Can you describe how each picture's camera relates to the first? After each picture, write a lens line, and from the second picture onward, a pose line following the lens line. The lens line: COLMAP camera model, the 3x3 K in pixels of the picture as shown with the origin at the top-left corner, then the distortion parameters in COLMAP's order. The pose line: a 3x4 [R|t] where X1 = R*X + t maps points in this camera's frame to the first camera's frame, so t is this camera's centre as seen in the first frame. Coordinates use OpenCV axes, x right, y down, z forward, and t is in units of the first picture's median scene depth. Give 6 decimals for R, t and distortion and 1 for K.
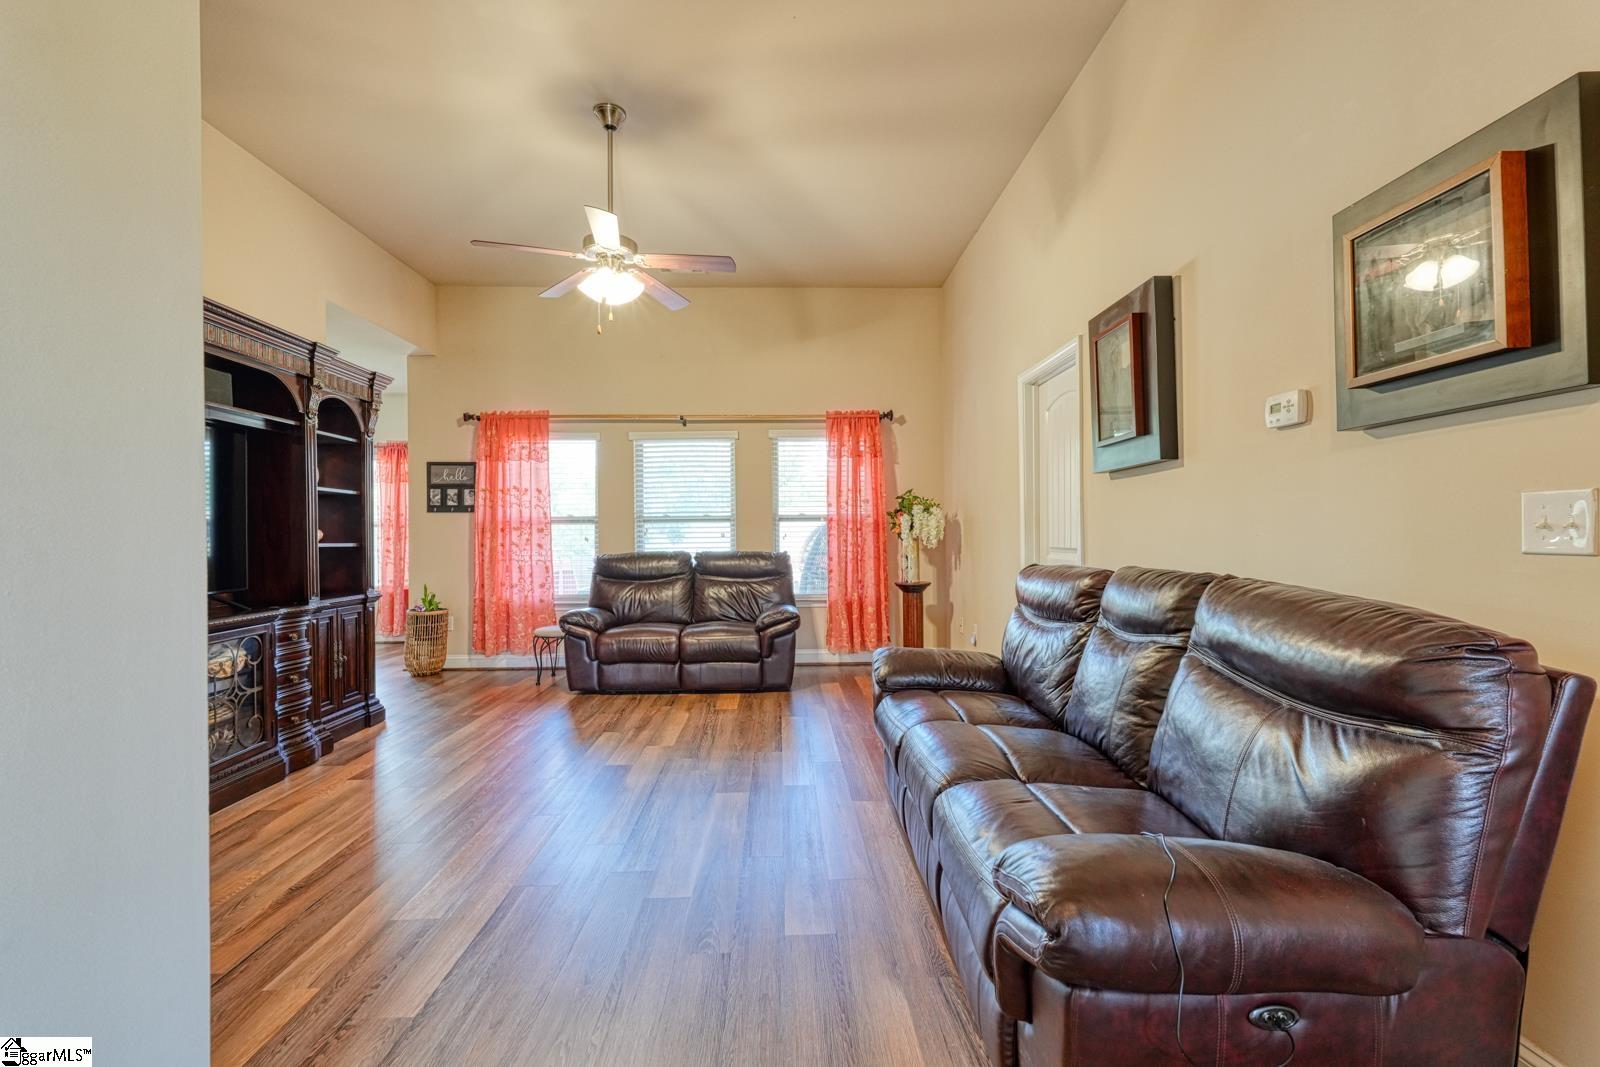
lens RADIAL K [[702.9, 0, 793.8], [0, 702.9, 525.6], [0, 0, 1]] dist [0.000872, 0.001256]
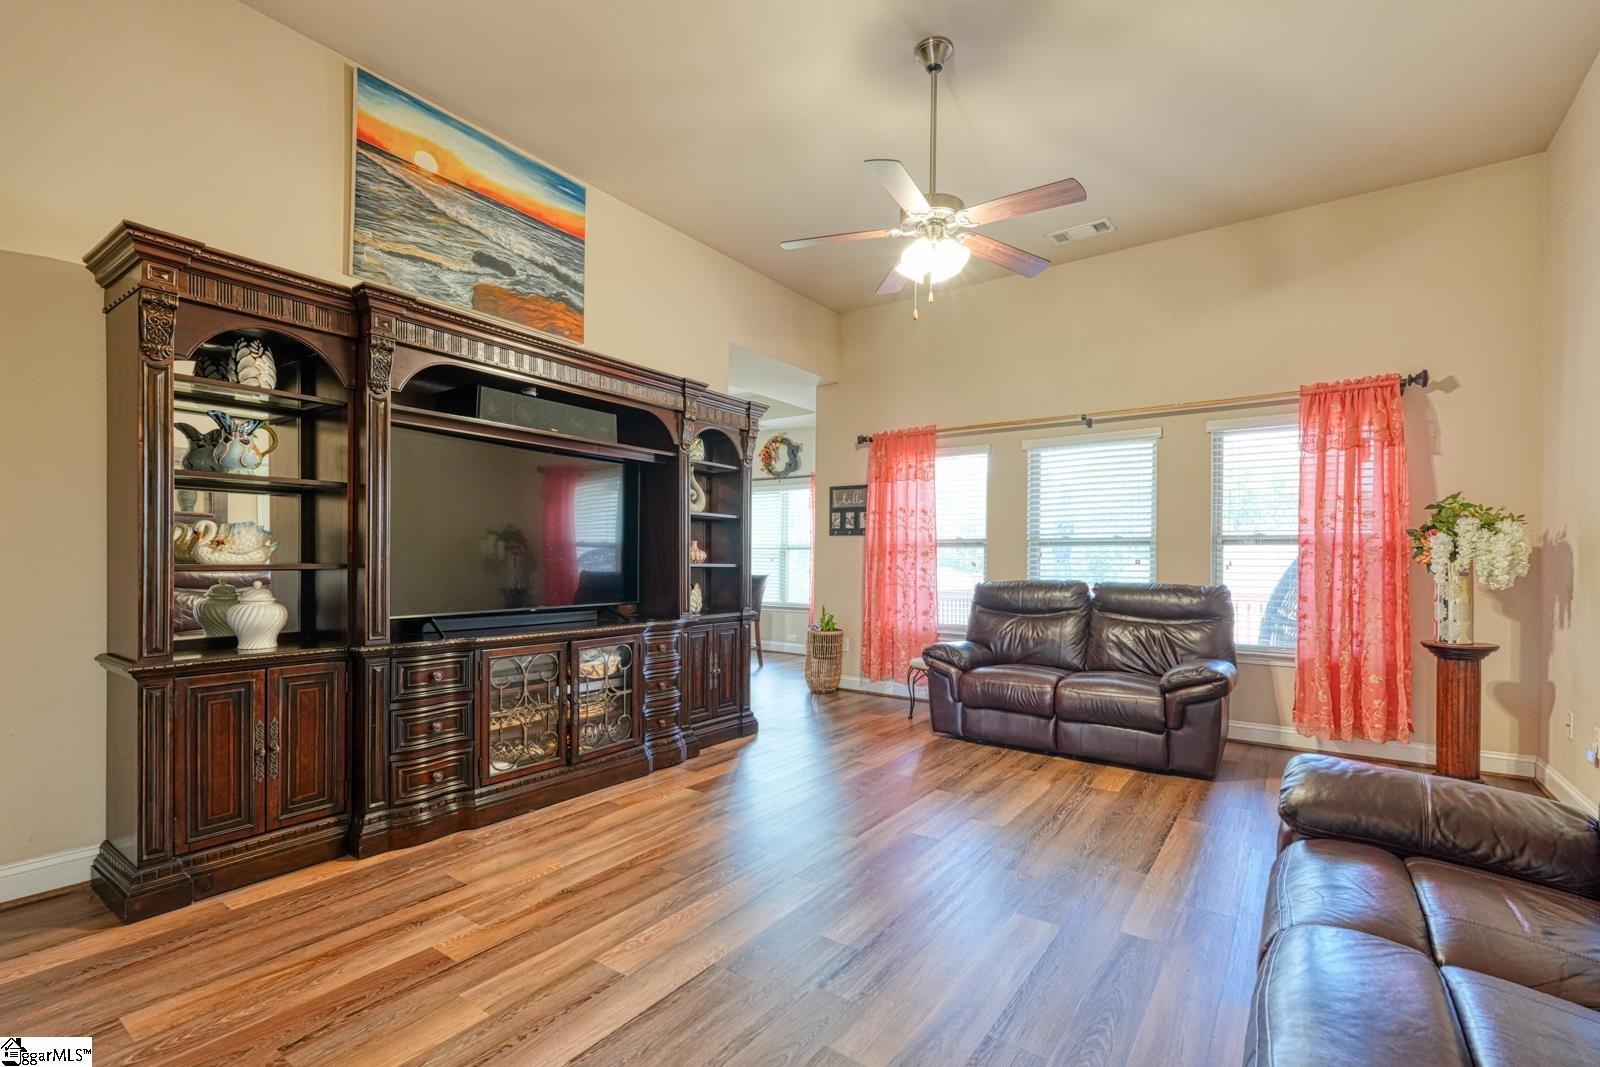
lens RADIAL K [[702.9, 0, 802.0], [0, 702.9, 563.1], [0, 0, 1]] dist [0.000872, 0.001256]
pose [[0.796878, 0.016852, -0.603905, 0.079769], [-0.005600, 0.999774, 0.020510, 0.000622], [0.604114, -0.012963, 0.796792, 0.154108]]
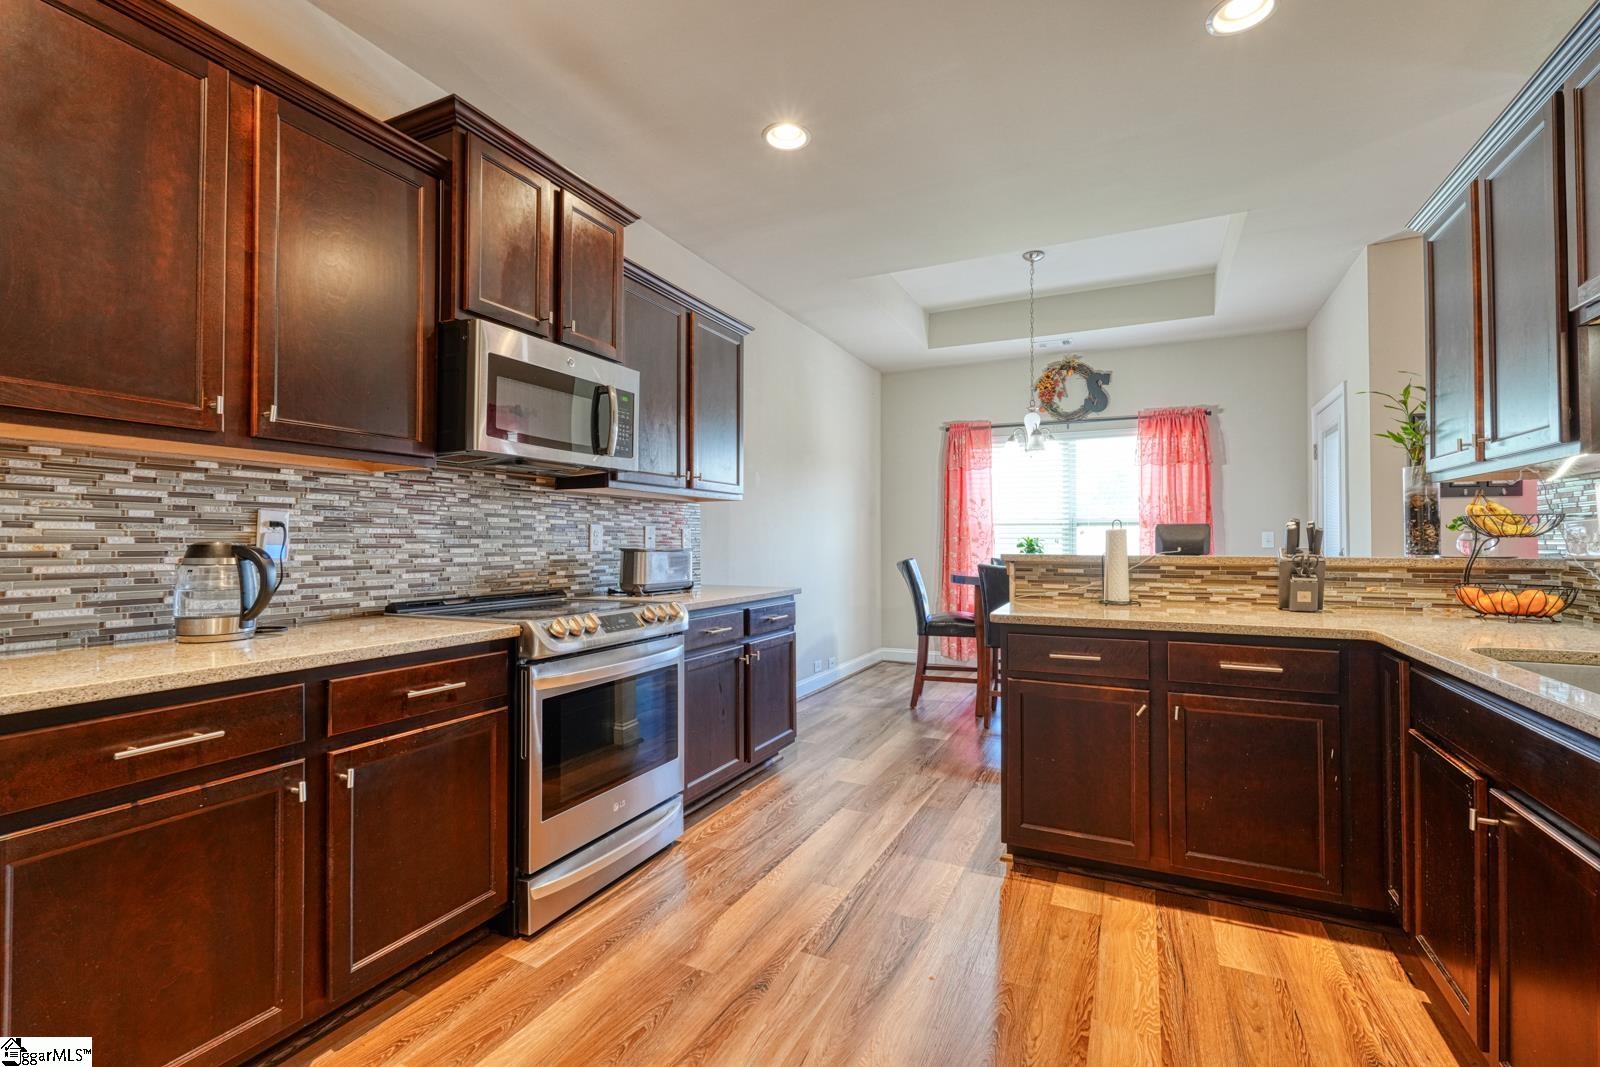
lens RADIAL K [[702.9, 0, 796.6], [0, 702.9, 530.6], [0, 0, 1]] dist [0.000872, 0.001256]
pose [[0.889989, 0.001679, -0.455979, -0.755984], [-0.002913, 0.999994, -0.002003, 0.012792], [0.455973, 0.003111, 0.889988, 0.229305]]
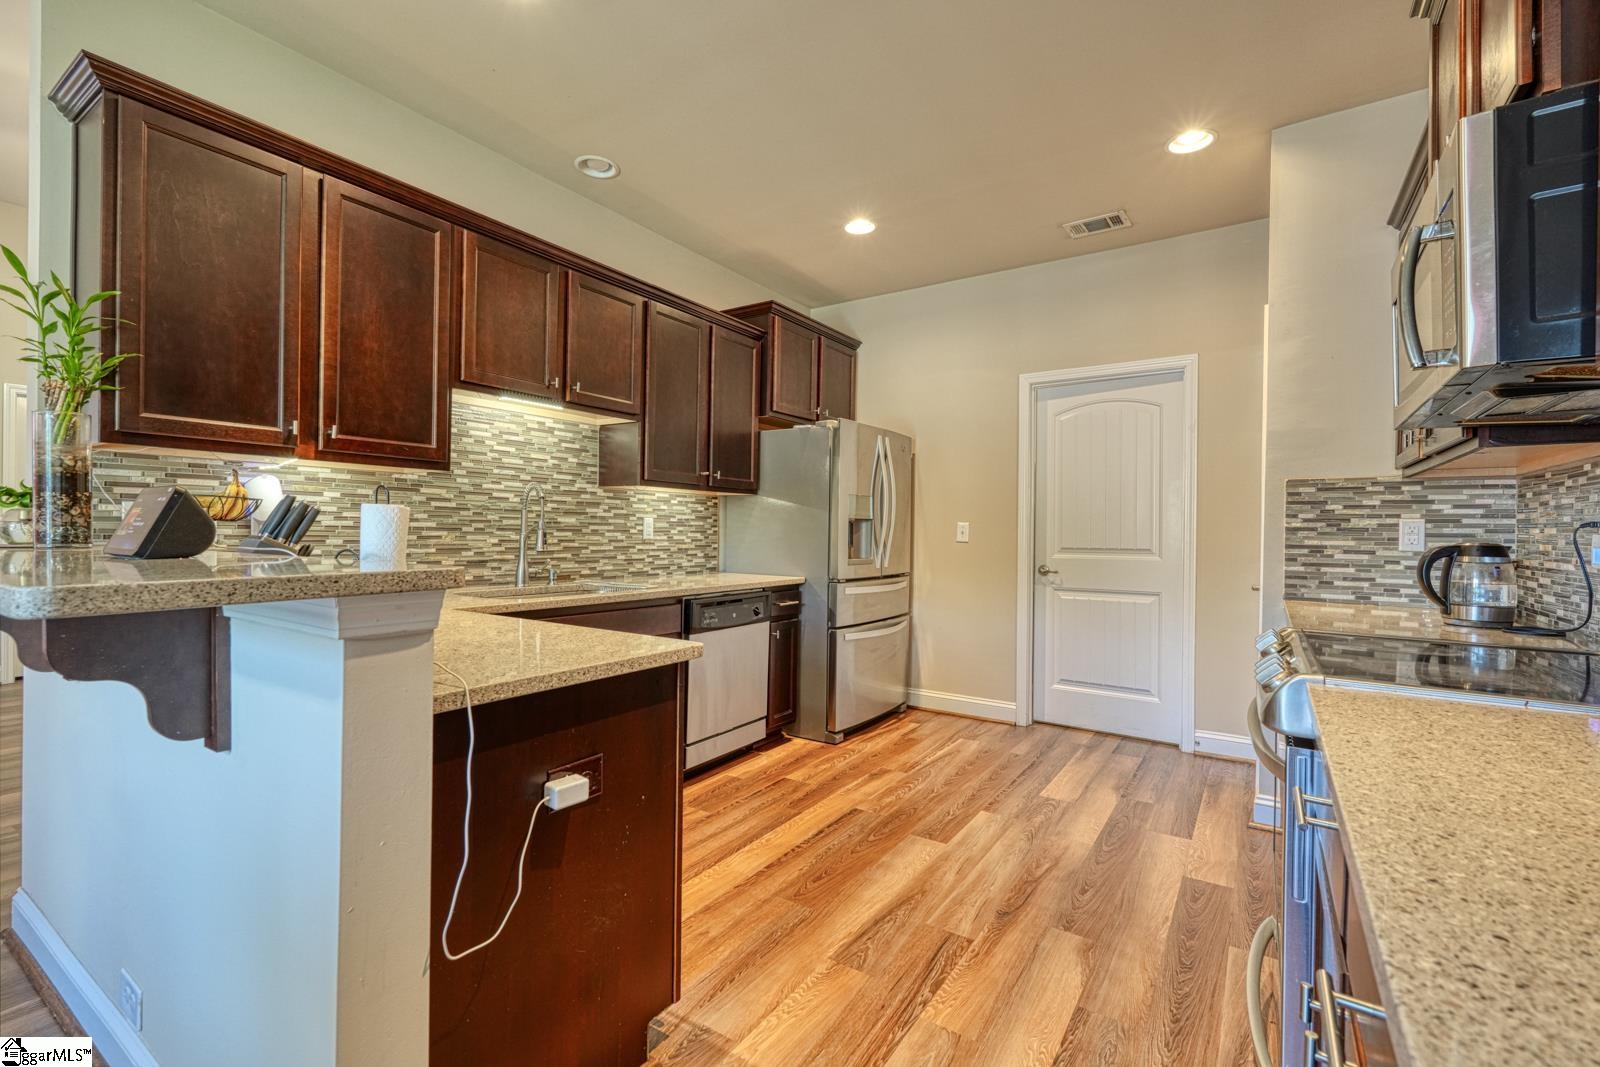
lens RADIAL K [[702.9, 0, 796.5], [0, 702.9, 528.1], [0, 0, 1]] dist [0.000872, 0.001256]
pose [[-0.820112, -0.001014, 0.572202, -1.037033], [-0.012813, 0.999780, -0.016592, 0.020565], [-0.572059, -0.020938, -0.819945, 0.875781]]
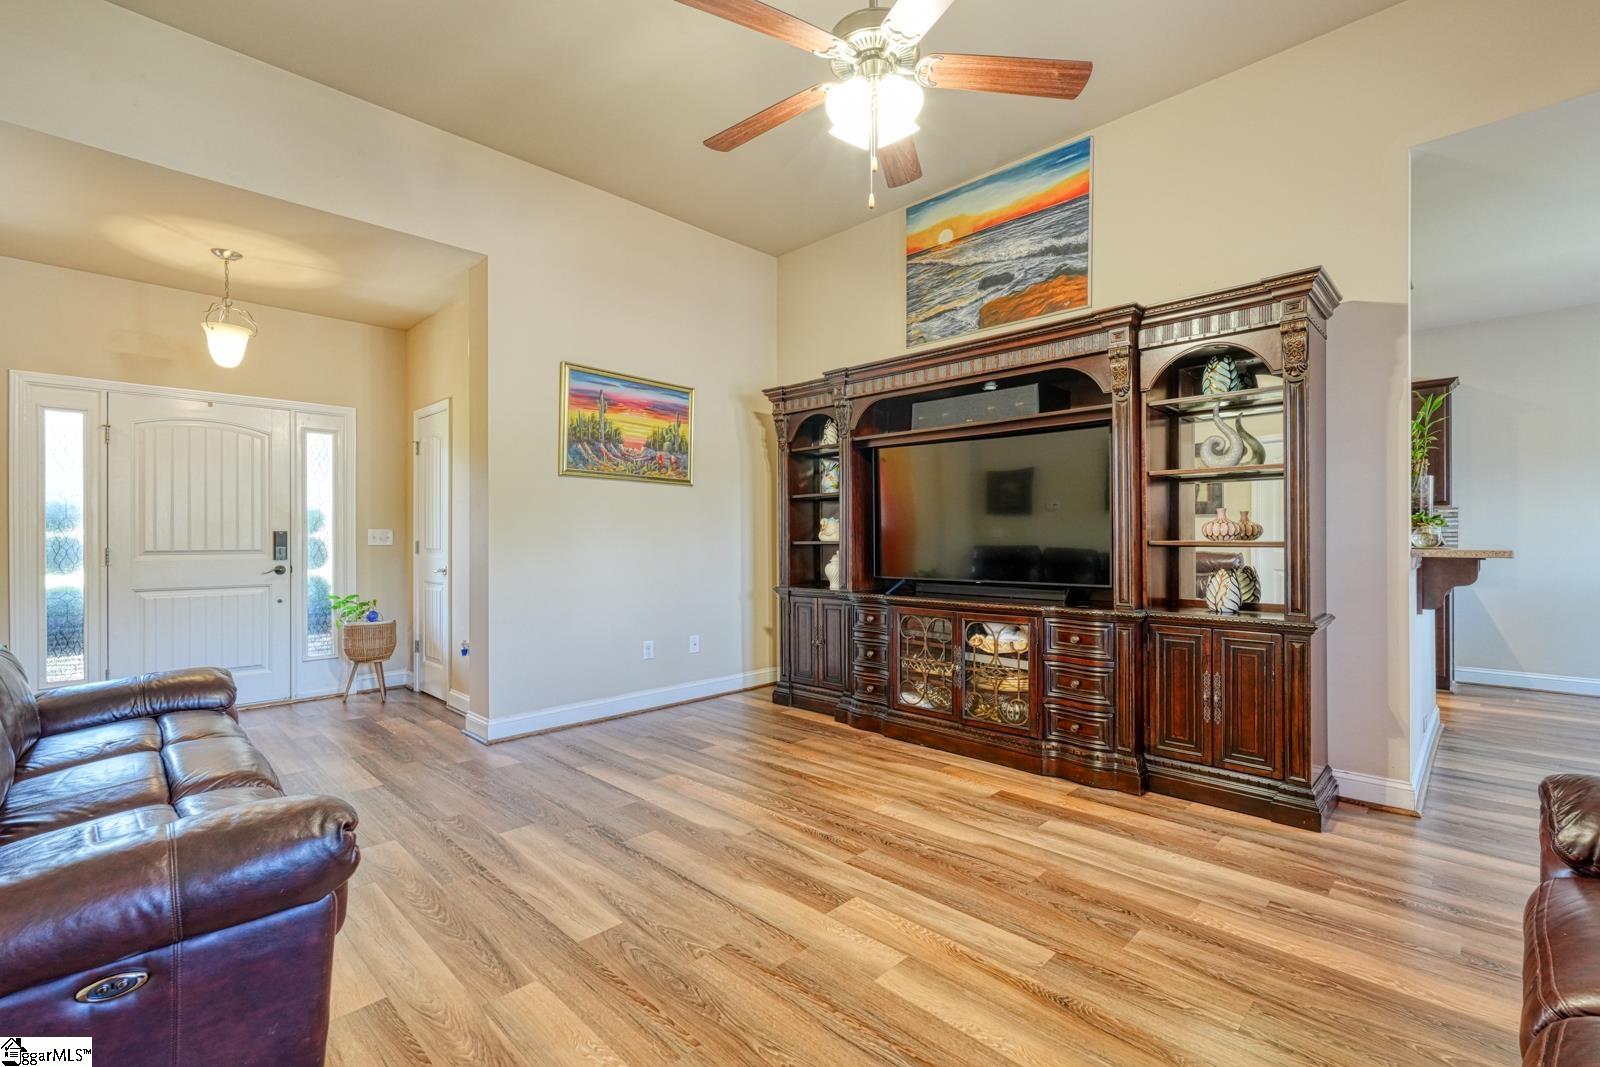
lens RADIAL K [[702.9, 0, 788.1], [0, 702.9, 523.8], [0, 0, 1]] dist [0.000872, 0.001256]
pose [[-0.727829, -0.003788, -0.685748, 0.128068], [0.018298, 0.999521, -0.024942, 0.012489], [0.685514, -0.030702, -0.727412, 0.866432]]
